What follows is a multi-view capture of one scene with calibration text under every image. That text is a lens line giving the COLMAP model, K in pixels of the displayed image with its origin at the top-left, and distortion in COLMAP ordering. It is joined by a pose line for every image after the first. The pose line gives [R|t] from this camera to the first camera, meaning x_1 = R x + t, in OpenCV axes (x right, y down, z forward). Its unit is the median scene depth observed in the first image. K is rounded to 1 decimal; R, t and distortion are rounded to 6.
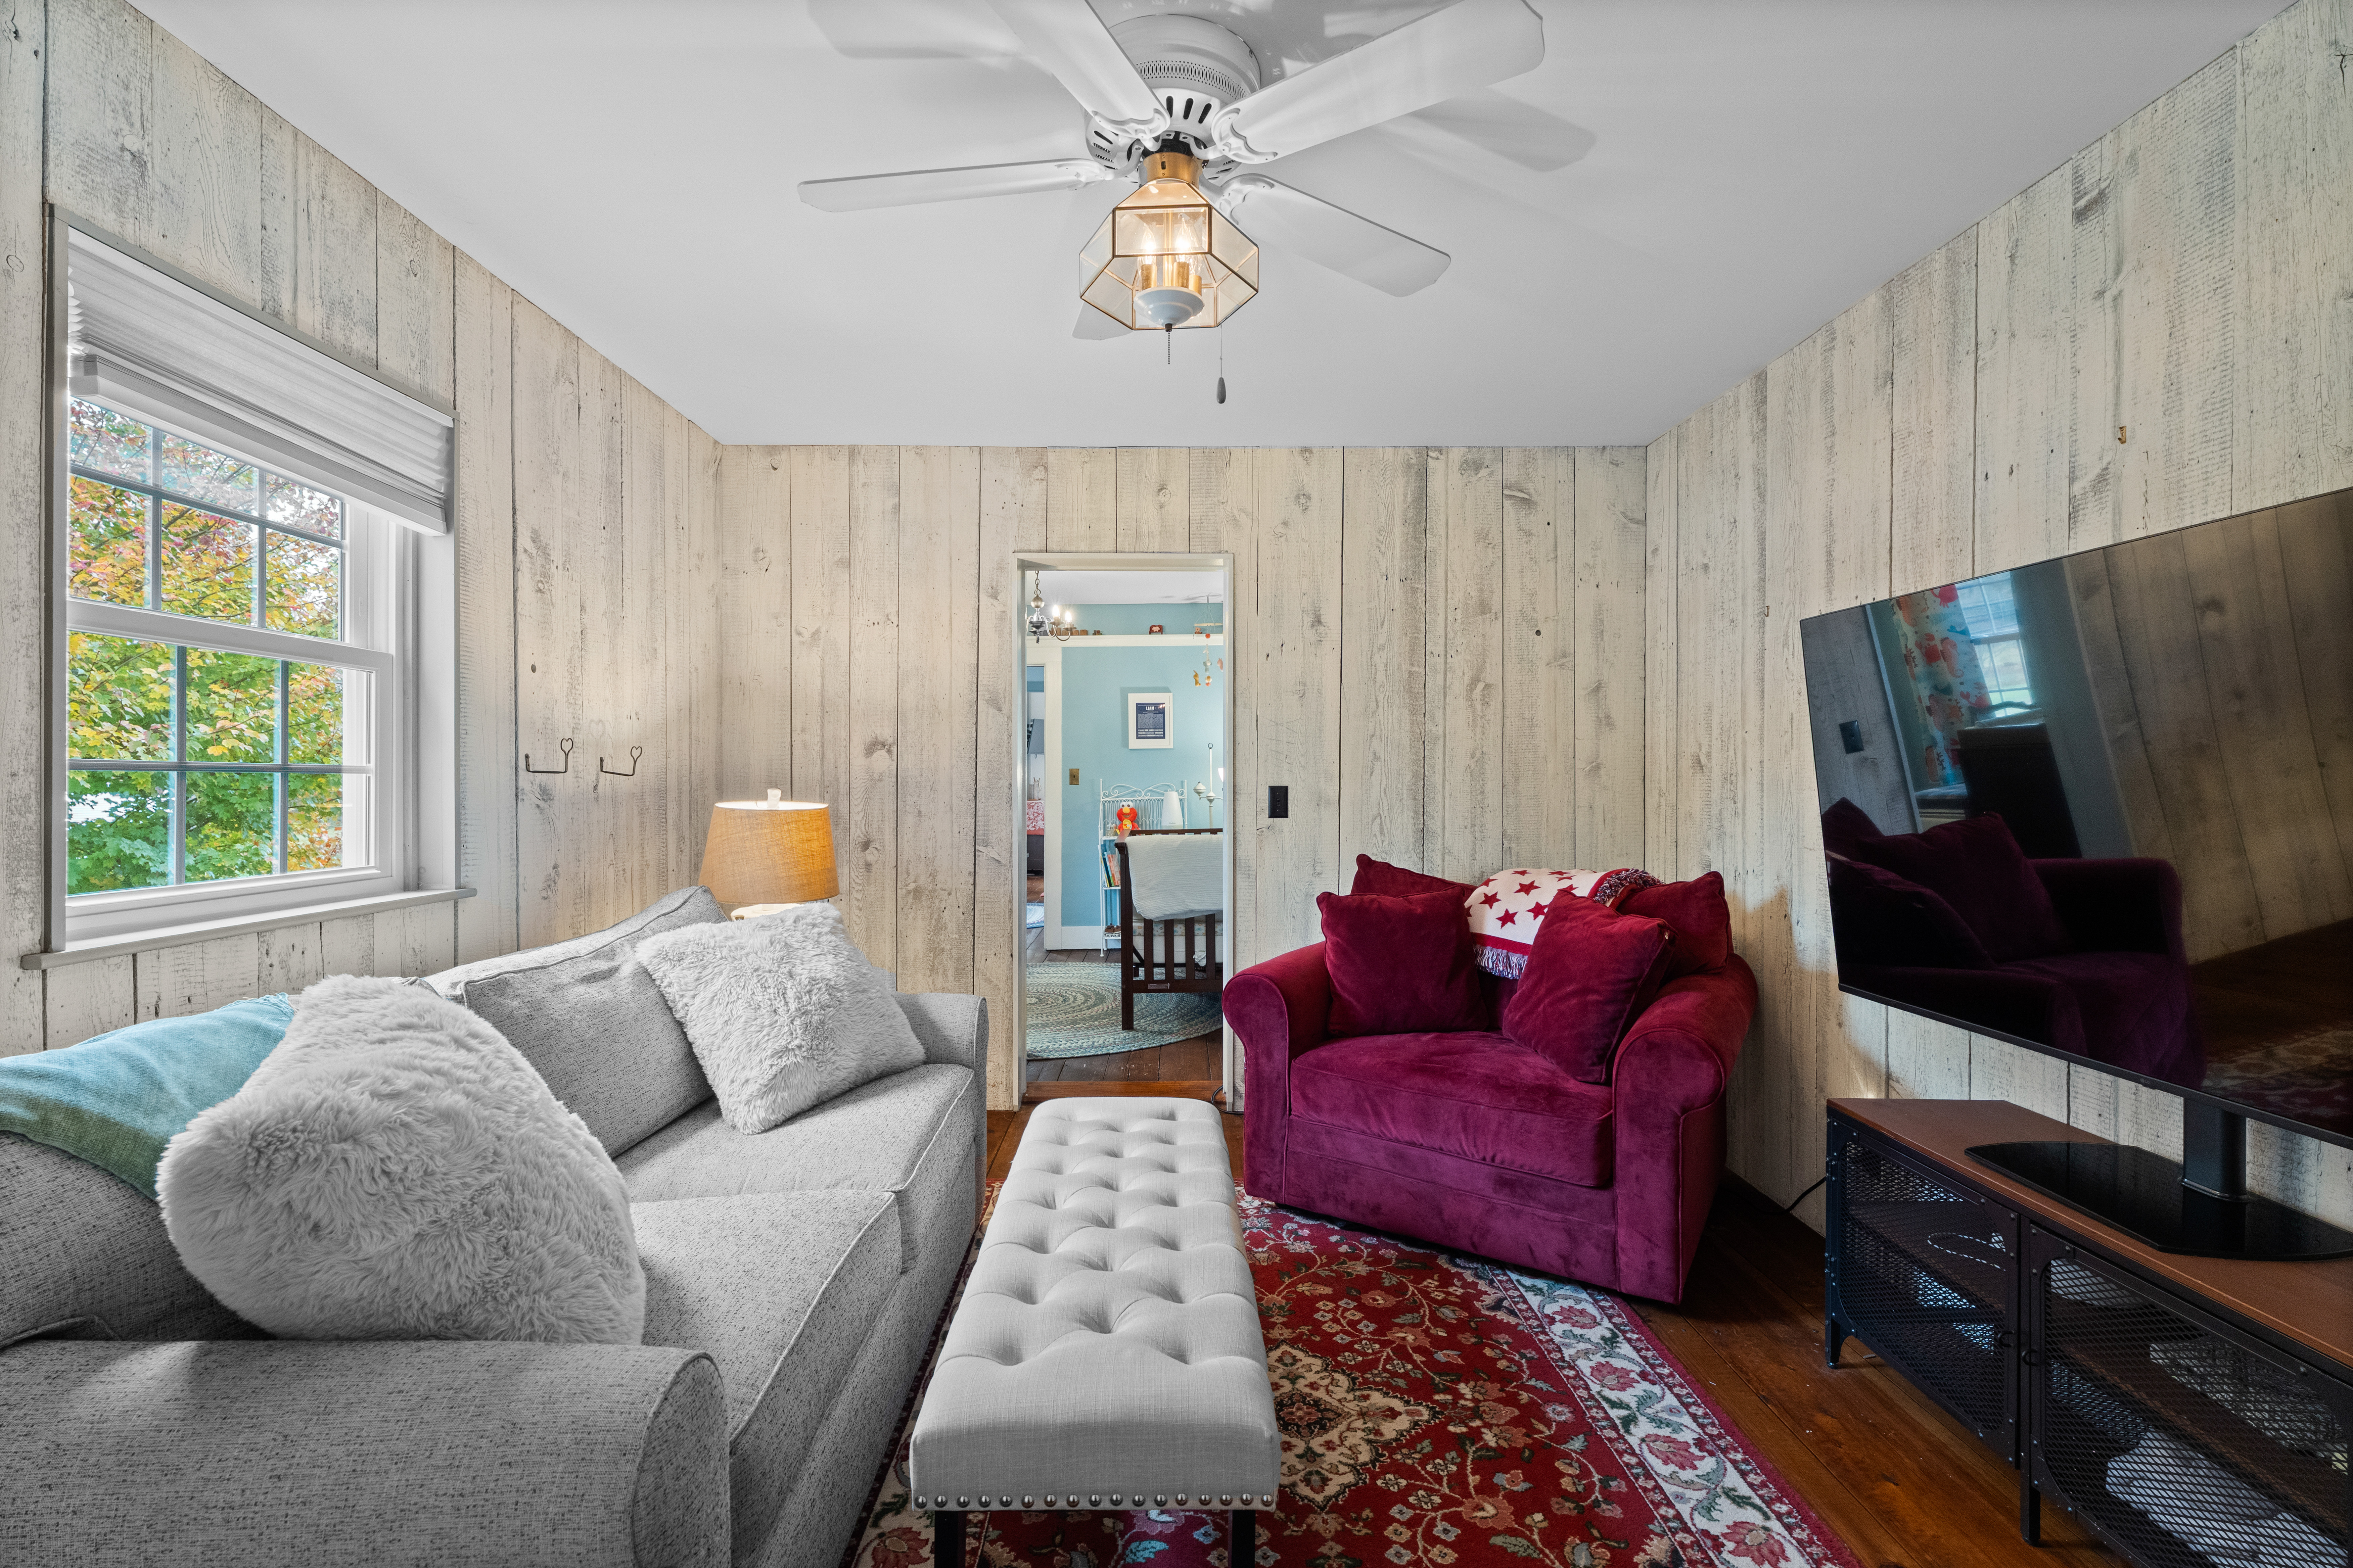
lens RADIAL K [[1081.6, 0, 1175.0], [0, 1081.6, 794.1], [0, 0, 1]] dist [0.002315, 0.000176]
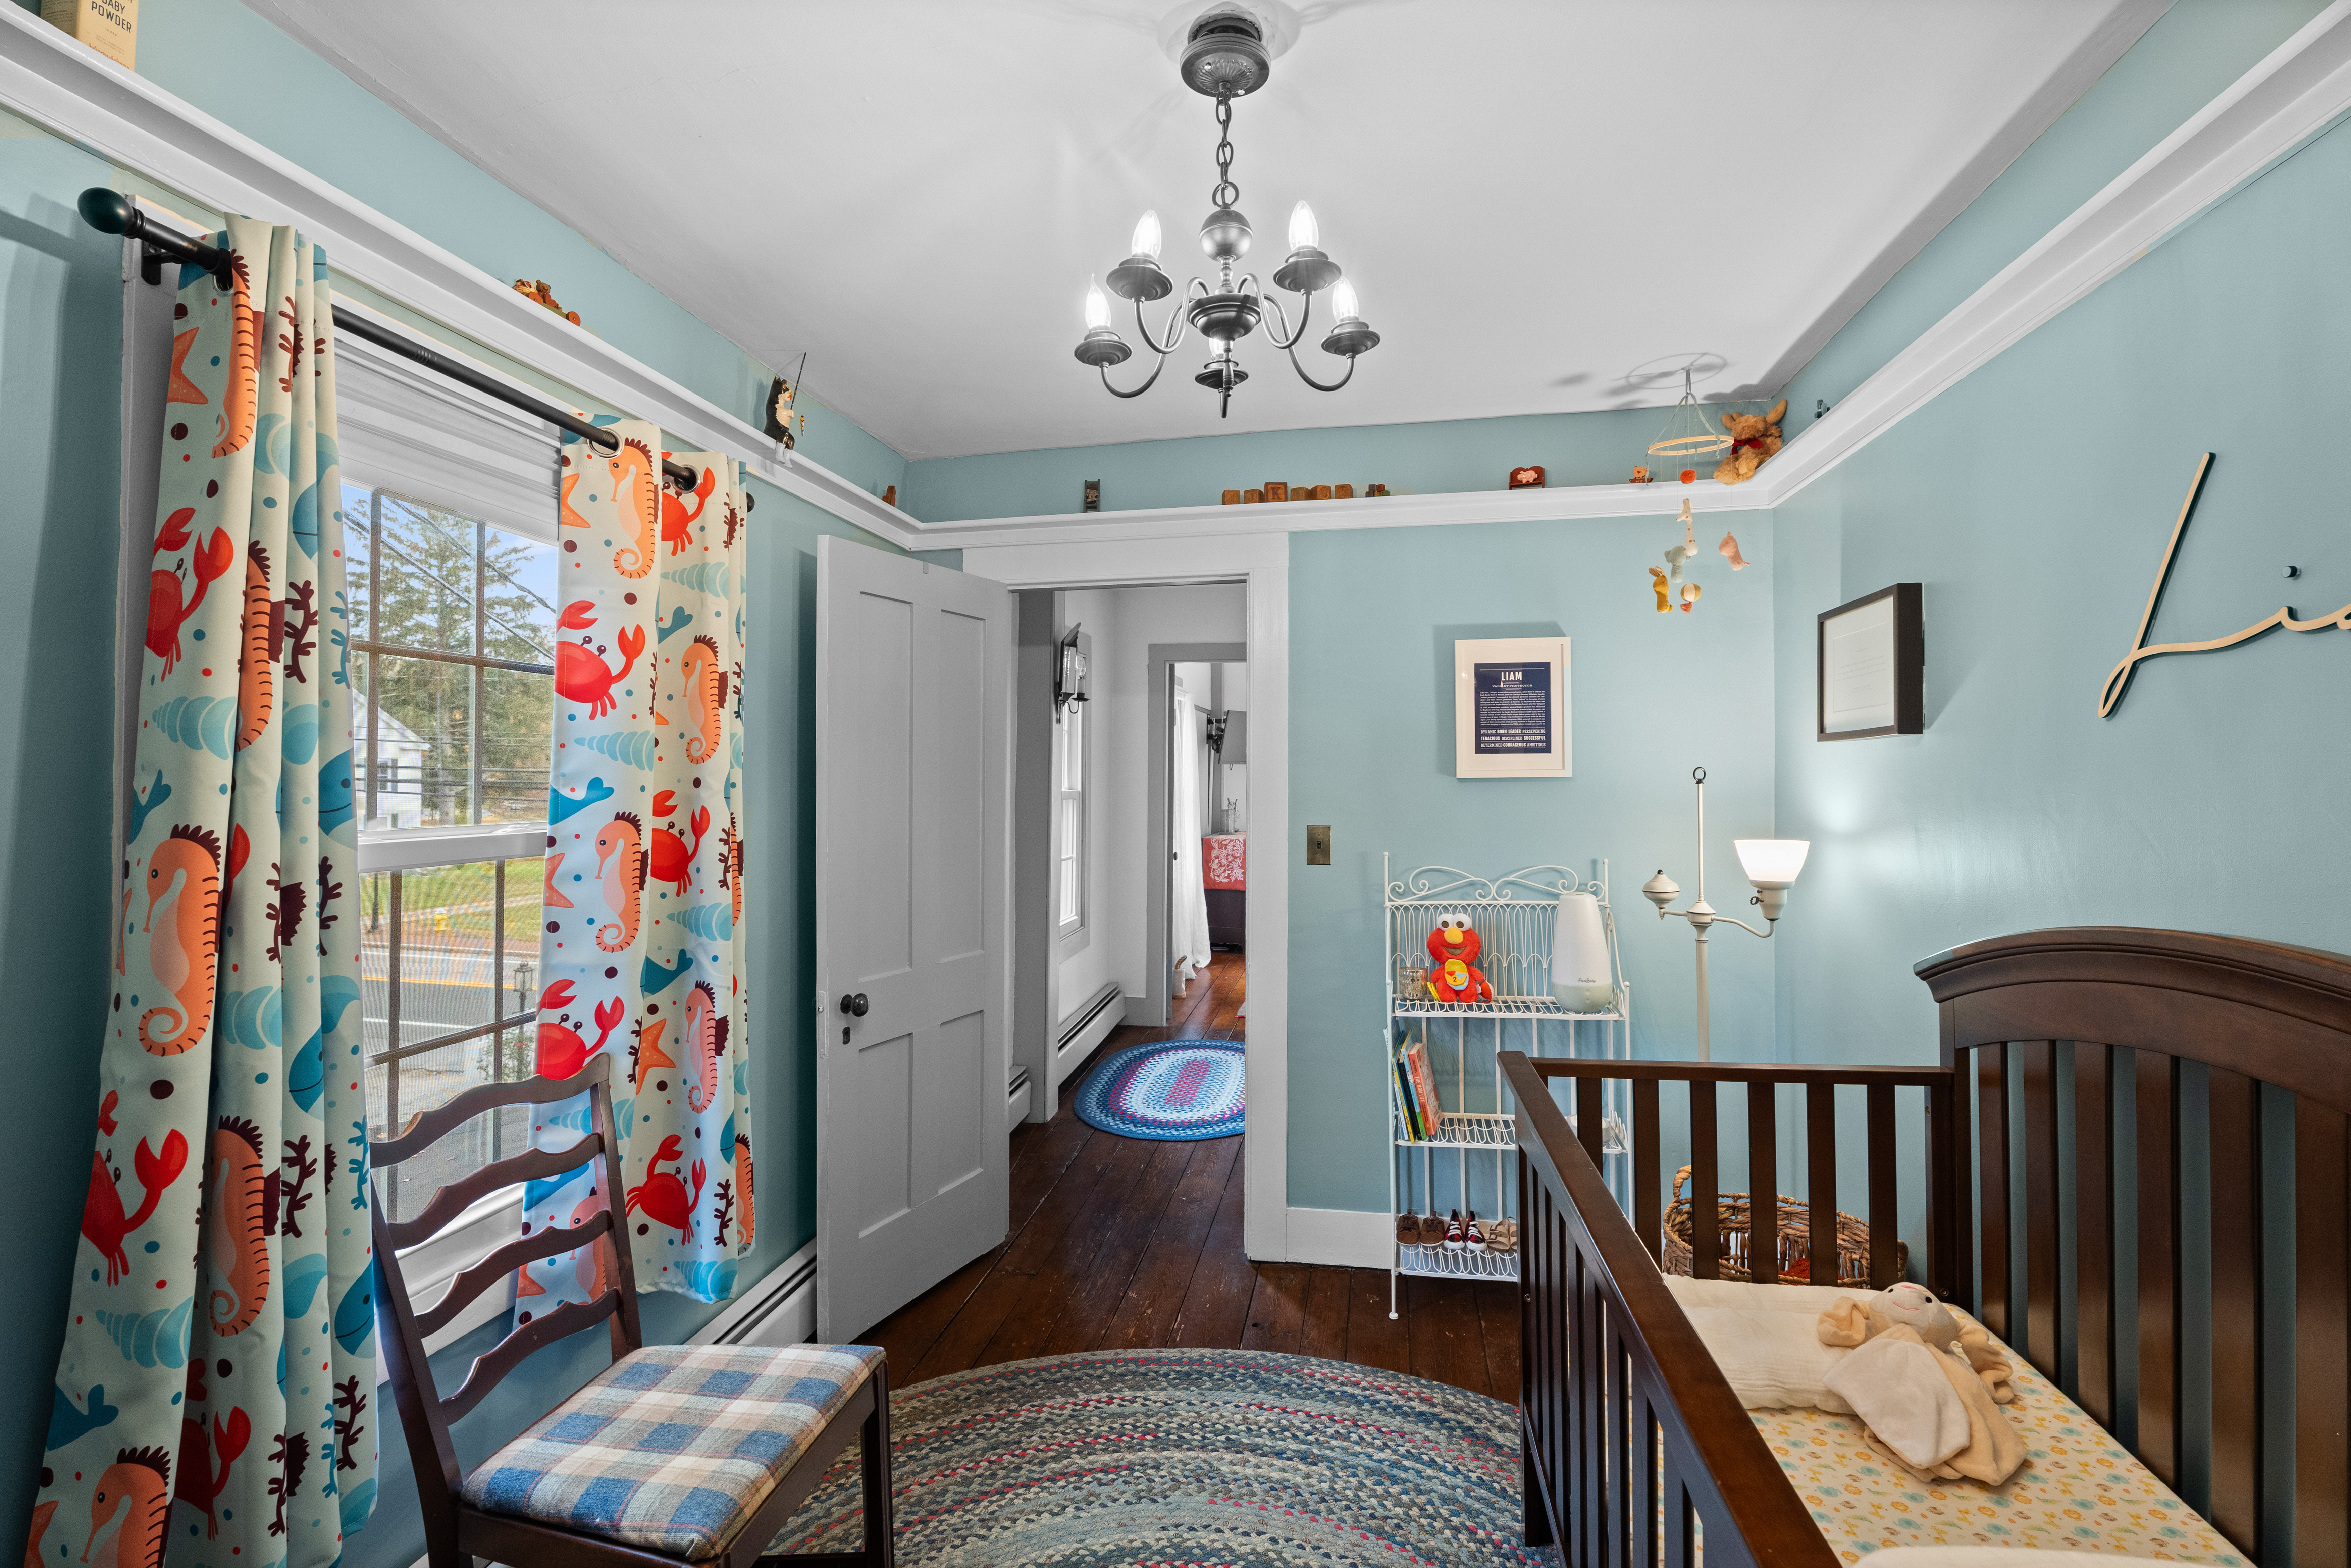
lens RADIAL K [[1080.8, 0, 1178.6], [0, 1080.8, 774.2], [0, 0, 1]] dist [0.002315, 0.000176]
pose [[0.983657, 0.002992, -0.180030, -0.071731], [-0.003923, 0.999981, -0.004814, -0.041012], [0.180012, 0.005441, 0.983649, 0.586197]]
